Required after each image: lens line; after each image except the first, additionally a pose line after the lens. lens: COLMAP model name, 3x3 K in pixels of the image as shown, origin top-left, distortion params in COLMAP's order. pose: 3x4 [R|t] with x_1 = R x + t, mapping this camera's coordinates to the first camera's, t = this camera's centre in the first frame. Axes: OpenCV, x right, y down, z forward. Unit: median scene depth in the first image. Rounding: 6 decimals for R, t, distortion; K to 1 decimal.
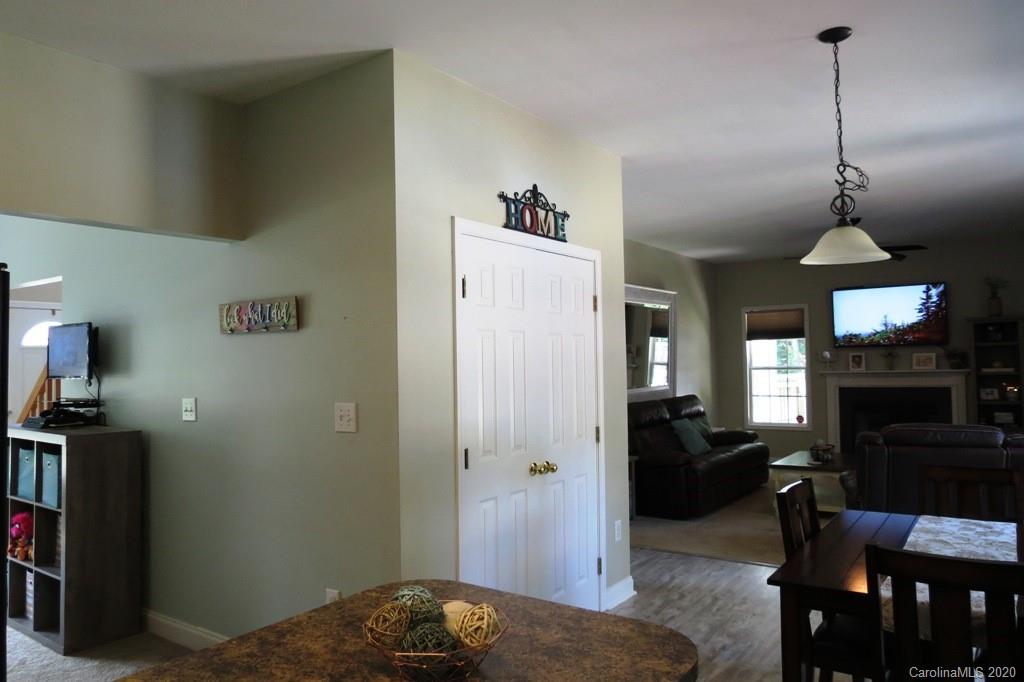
lens RADIAL K [[728.0, 0, 510.8], [0, 728.0, 338.3], [0, 0, 1]] dist [-0.013841, 0.001486]
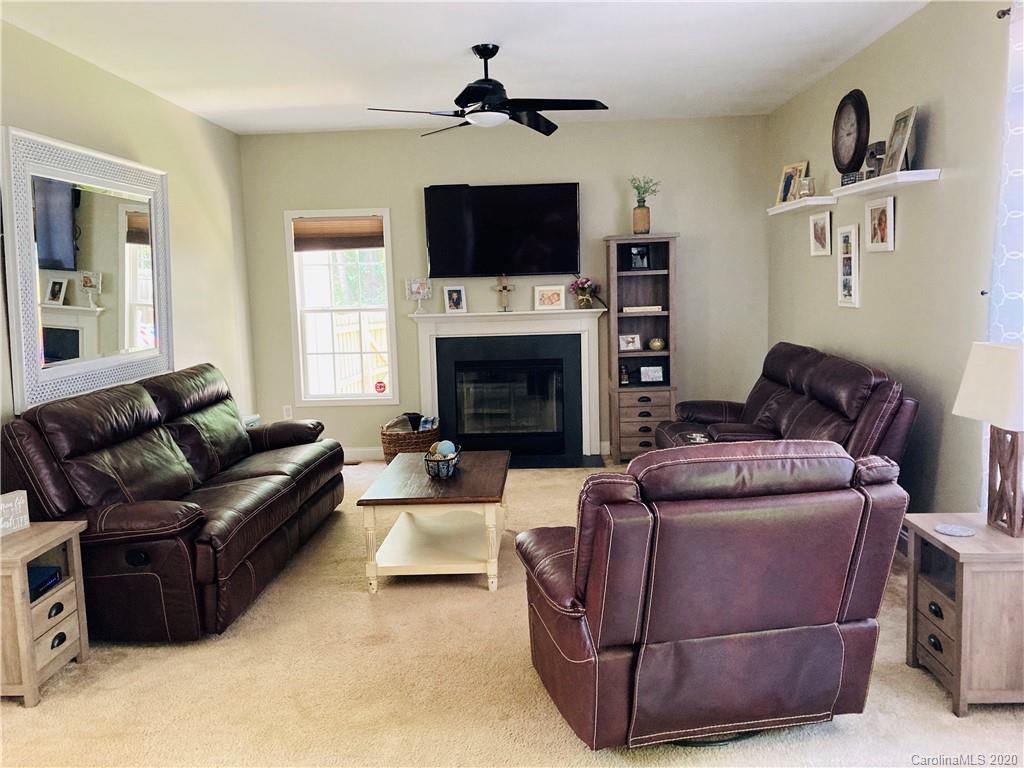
lens RADIAL K [[820.6, 0, 512.0], [0, 820.6, 384.0], [0, 0, 1]] dist [0.069500, -0.058531]
pose [[0.836772, -0.070679, 0.542970, 0.106131], [-0.004594, 0.990693, 0.136040, 0.006183], [-0.547532, -0.116330, 0.828660, 0.362211]]
